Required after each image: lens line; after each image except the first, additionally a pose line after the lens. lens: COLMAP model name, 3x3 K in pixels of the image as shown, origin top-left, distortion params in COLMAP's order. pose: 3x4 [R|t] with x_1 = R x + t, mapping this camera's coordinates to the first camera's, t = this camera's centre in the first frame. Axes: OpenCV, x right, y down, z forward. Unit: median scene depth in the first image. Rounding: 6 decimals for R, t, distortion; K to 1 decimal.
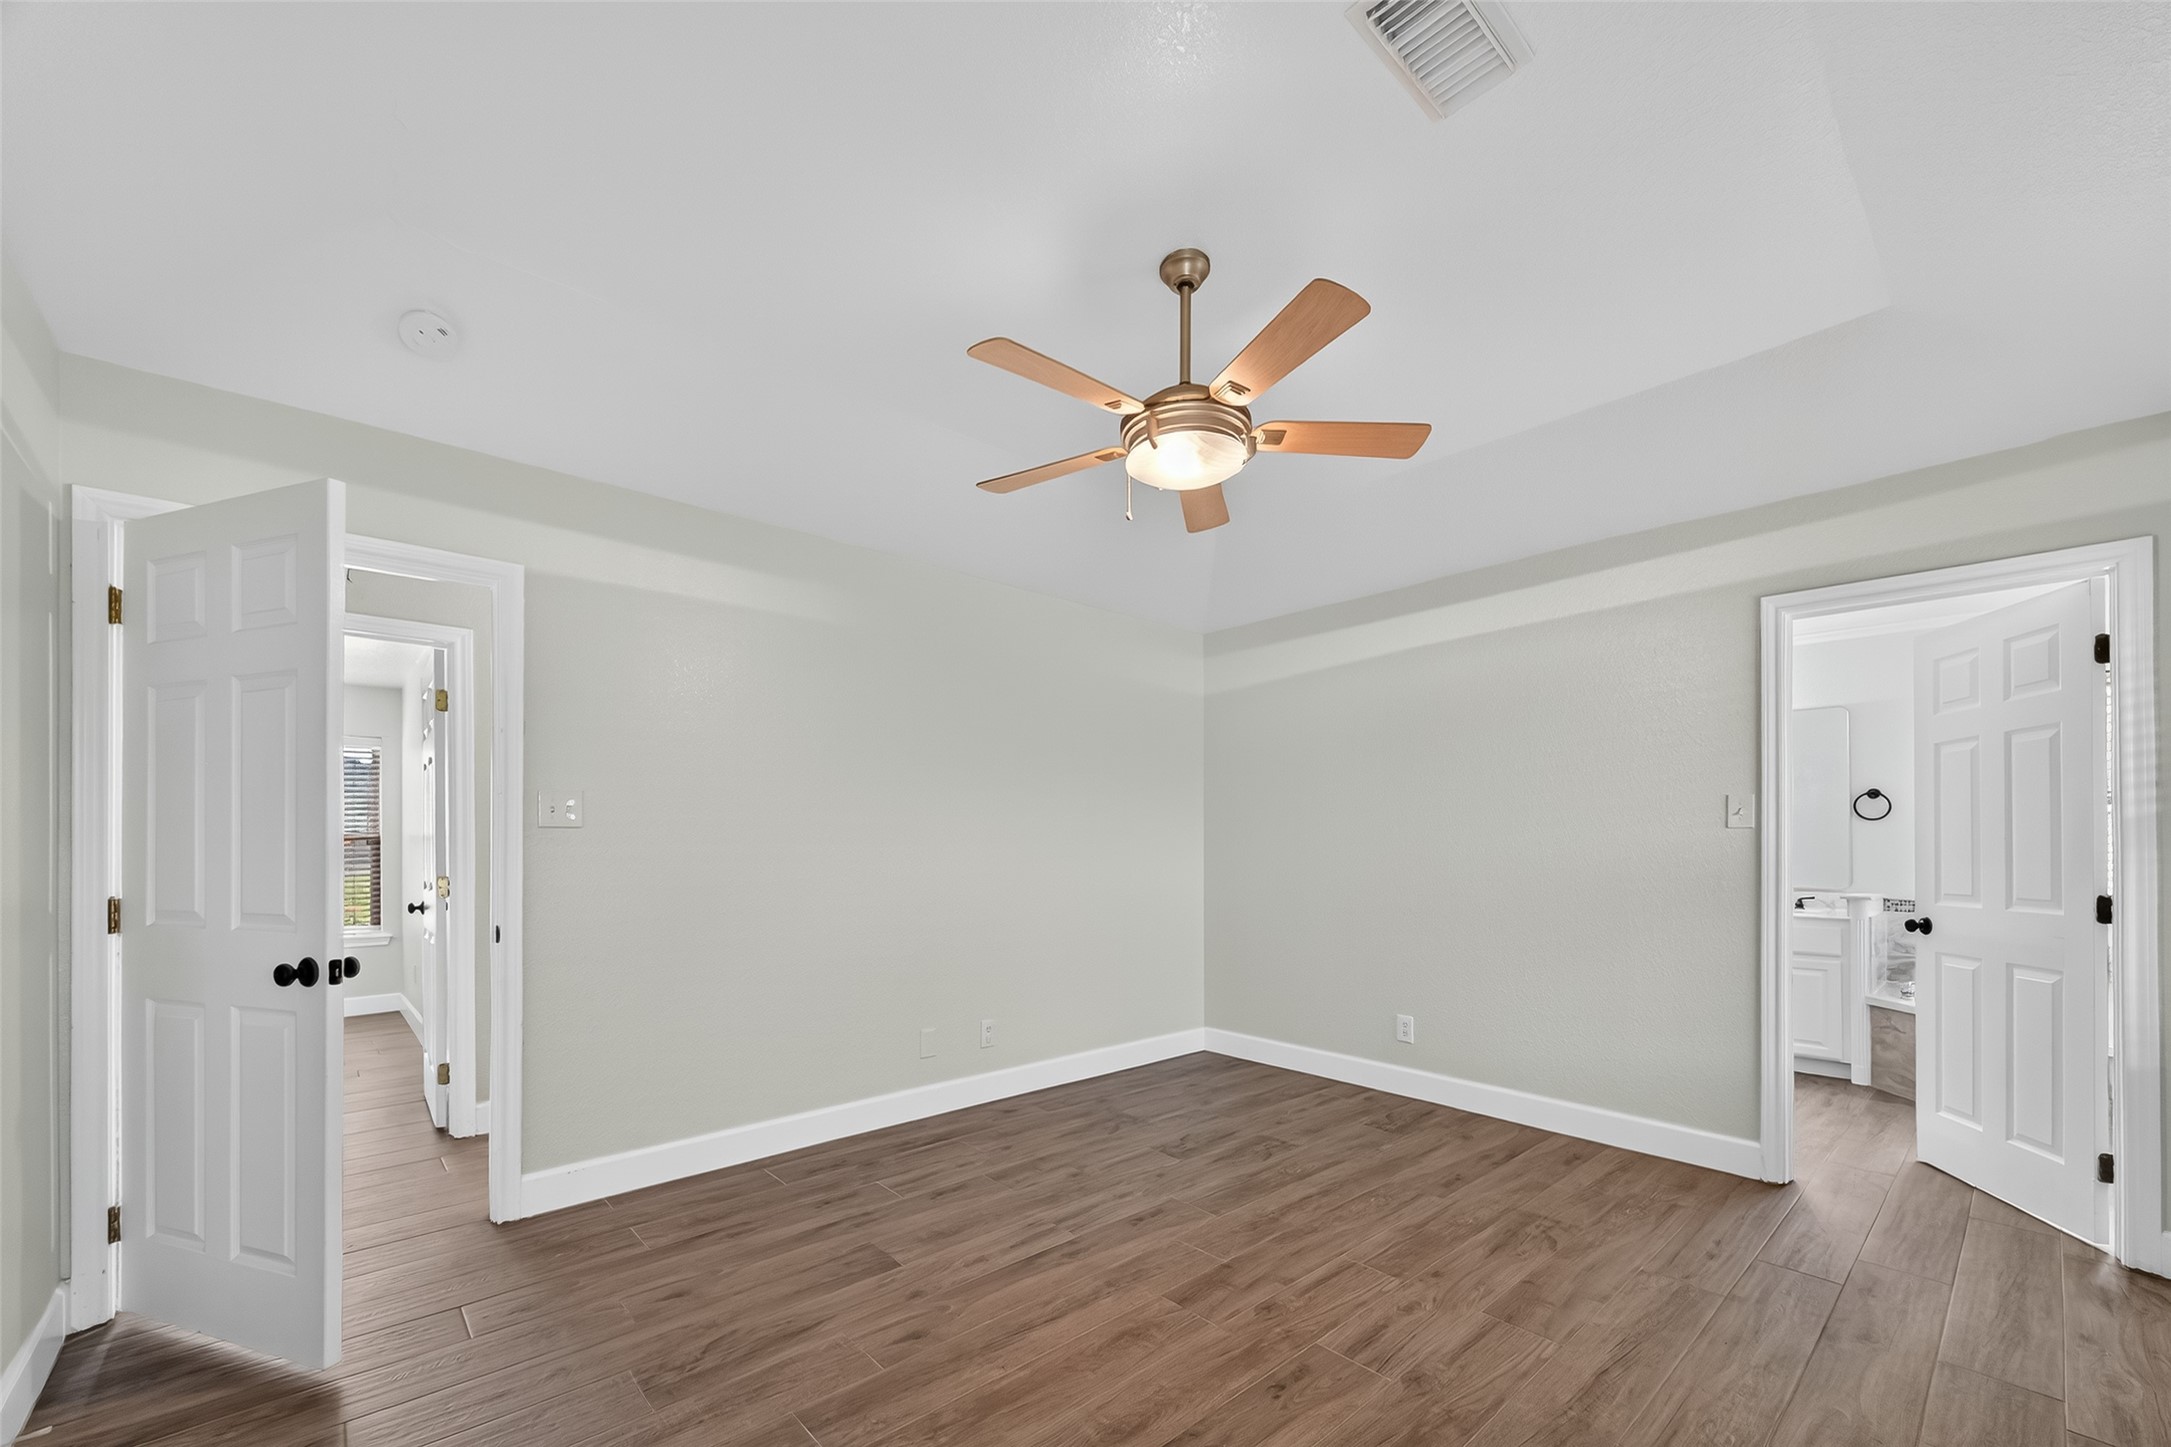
lens RADIAL K [[876.7, 0, 1086.2], [0, 876.7, 840.7], [0, 0, 1]] dist [-0.001687, -0.000187]
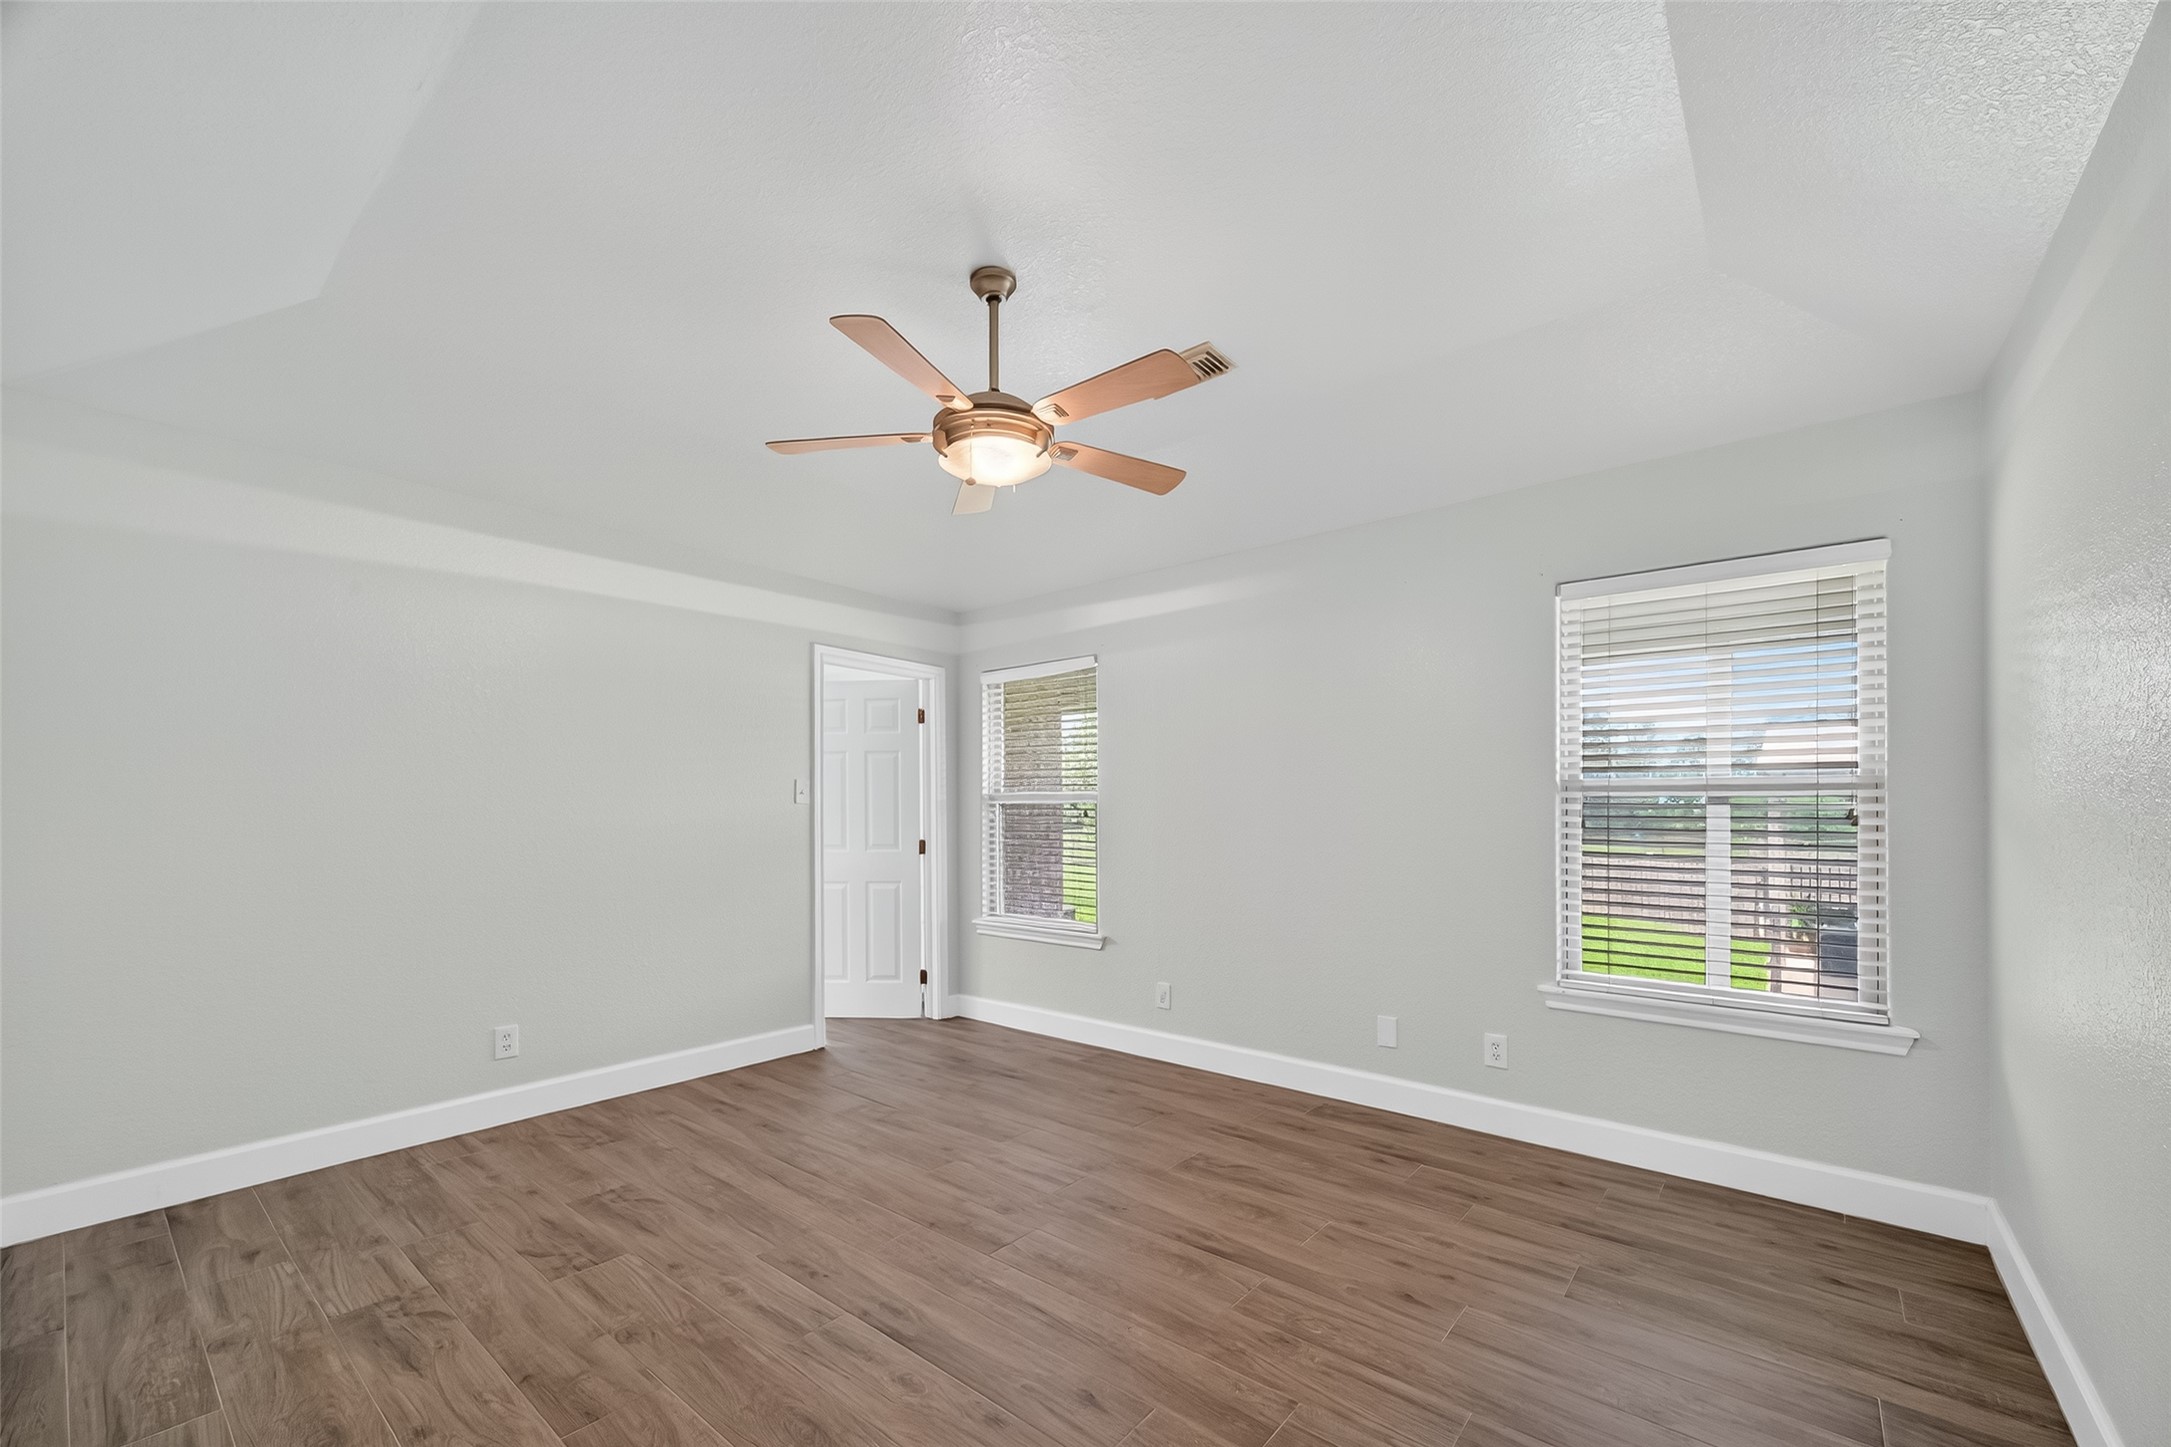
lens RADIAL K [[869.6, 0, 1084.9], [0, 869.6, 815.4], [0, 0, 1]] dist [0.021943, -0.000006]
pose [[-0.141385, -0.008174, 0.989921, -0.782093], [-0.000482, 0.999966, 0.008189, -0.008820], [-0.989954, 0.000680, -0.141385, 0.846703]]
